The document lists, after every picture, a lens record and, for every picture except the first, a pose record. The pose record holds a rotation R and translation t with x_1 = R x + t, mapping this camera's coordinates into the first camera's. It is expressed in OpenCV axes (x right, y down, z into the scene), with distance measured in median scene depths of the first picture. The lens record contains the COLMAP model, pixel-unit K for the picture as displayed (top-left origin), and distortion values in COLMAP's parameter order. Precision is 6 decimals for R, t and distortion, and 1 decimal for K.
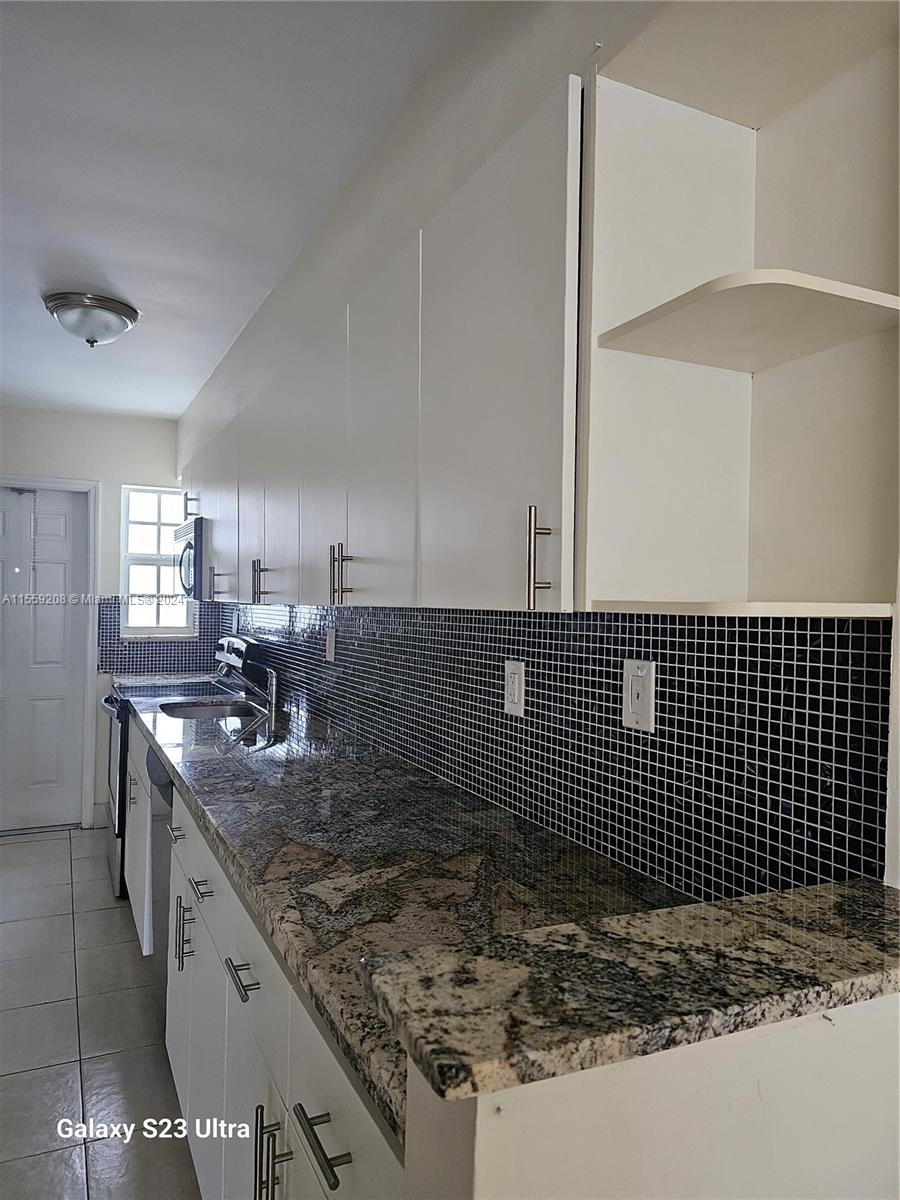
lens RADIAL K [[807.1, 0, 446.0], [0, 807.1, 600.7], [0, 0, 1]] dist [0.029991, -0.015614]
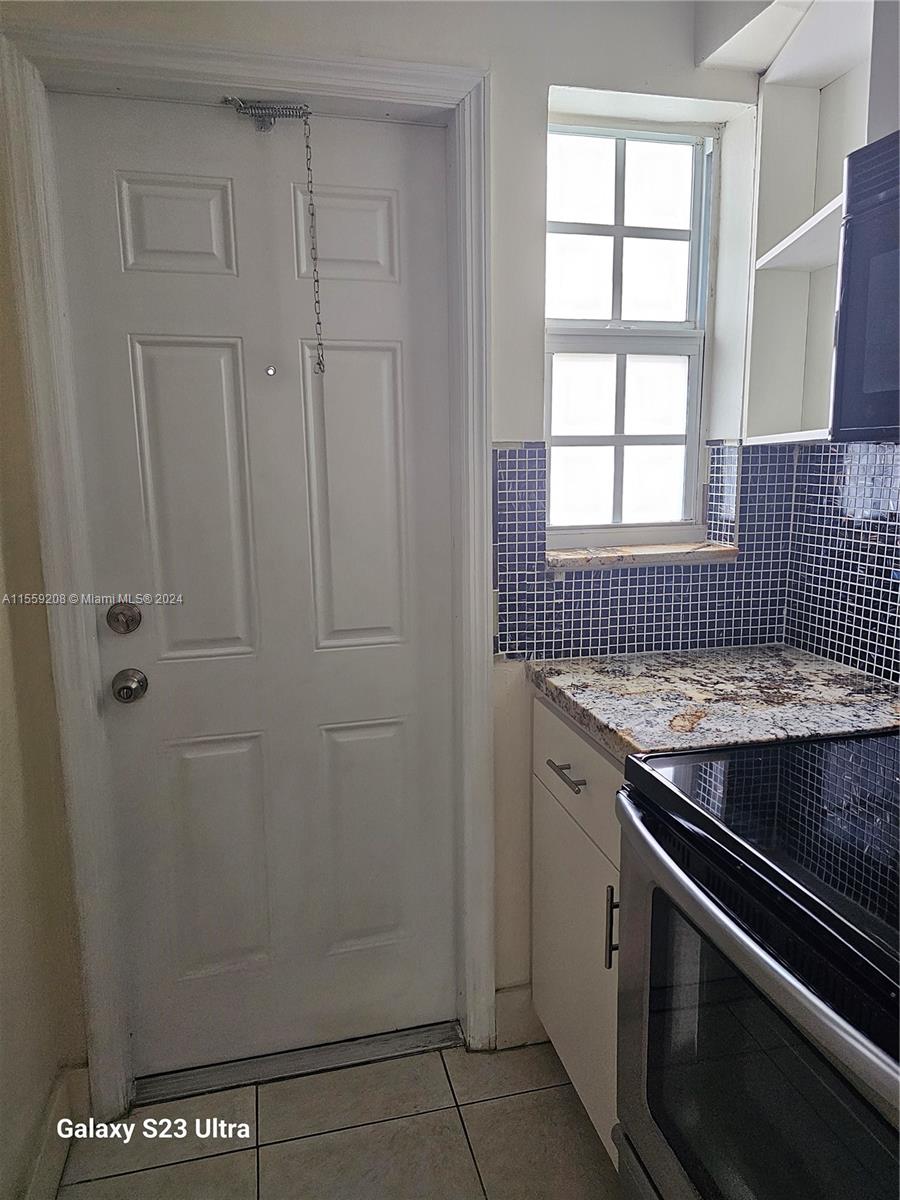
lens RADIAL K [[807.1, 0, 453.6], [0, 807.1, 605.0], [0, 0, 1]] dist [0.029991, -0.015614]
pose [[0.979791, 0.009942, -0.199777, -0.585925], [0.027132, 0.982927, 0.181983, -0.001823], [0.198176, -0.183726, 0.962793, 1.022739]]
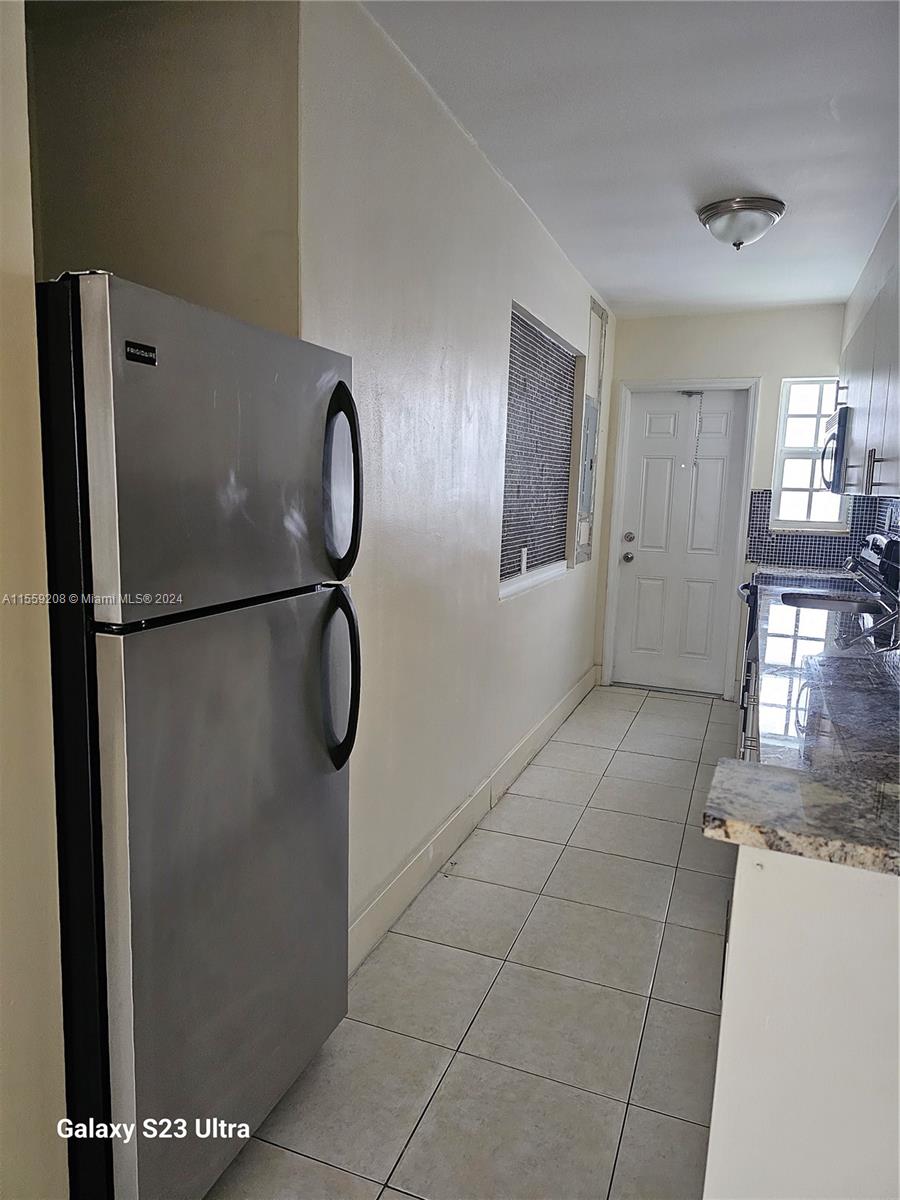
lens RADIAL K [[807.1, 0, 438.1], [0, 807.1, 609.2], [0, 0, 1]] dist [0.029991, -0.015614]
pose [[0.682892, 0.115014, -0.721409, 0.115123], [-0.015408, 0.989576, 0.143182, 0.005911], [0.730357, -0.086663, 0.677546, -0.044424]]
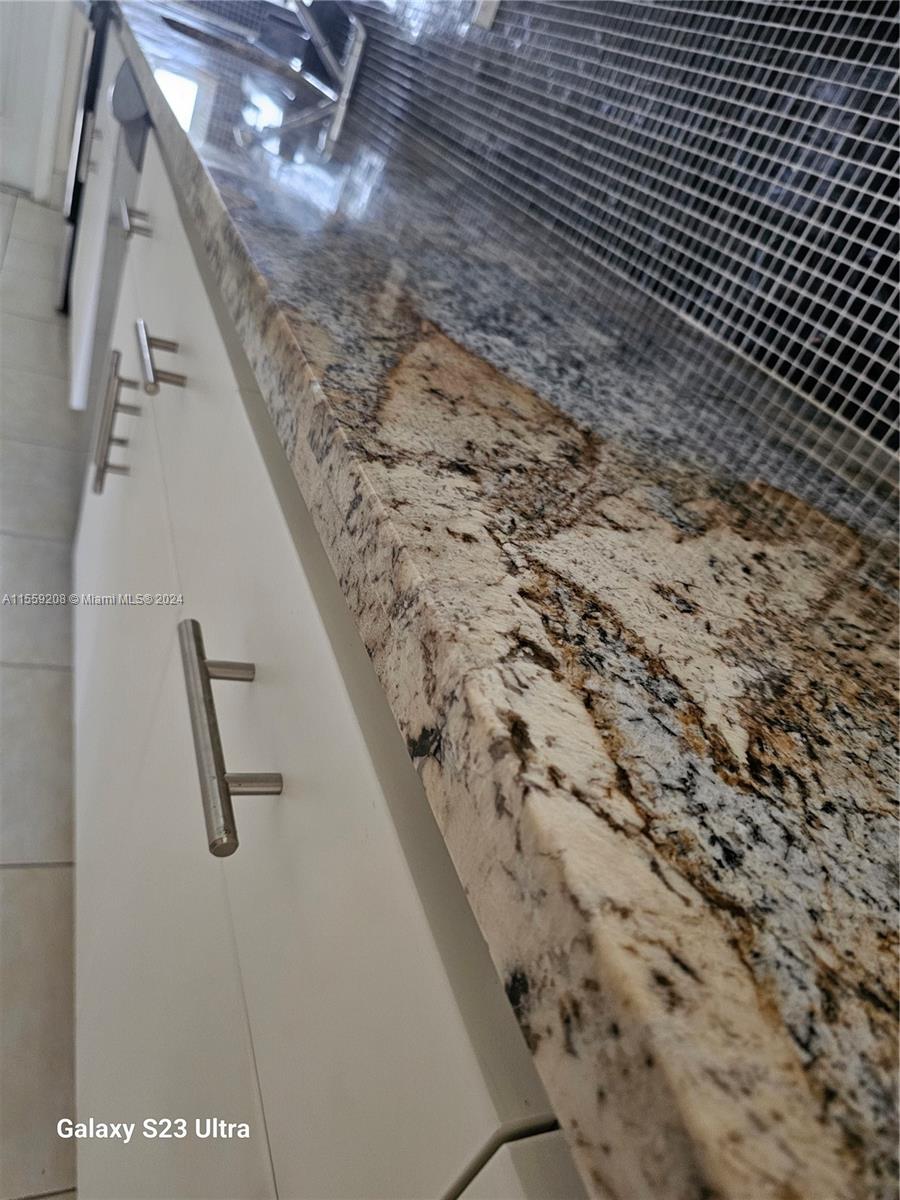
lens RADIAL K [[807.1, 0, 449.9], [0, 807.1, 601.4], [0, 0, 1]] dist [0.029991, -0.015614]
pose [[0.934437, 0.336057, 0.117870, -0.096880], [-0.348316, 0.793479, 0.499066, 0.111067], [0.074187, -0.507401, 0.858510, 0.337121]]
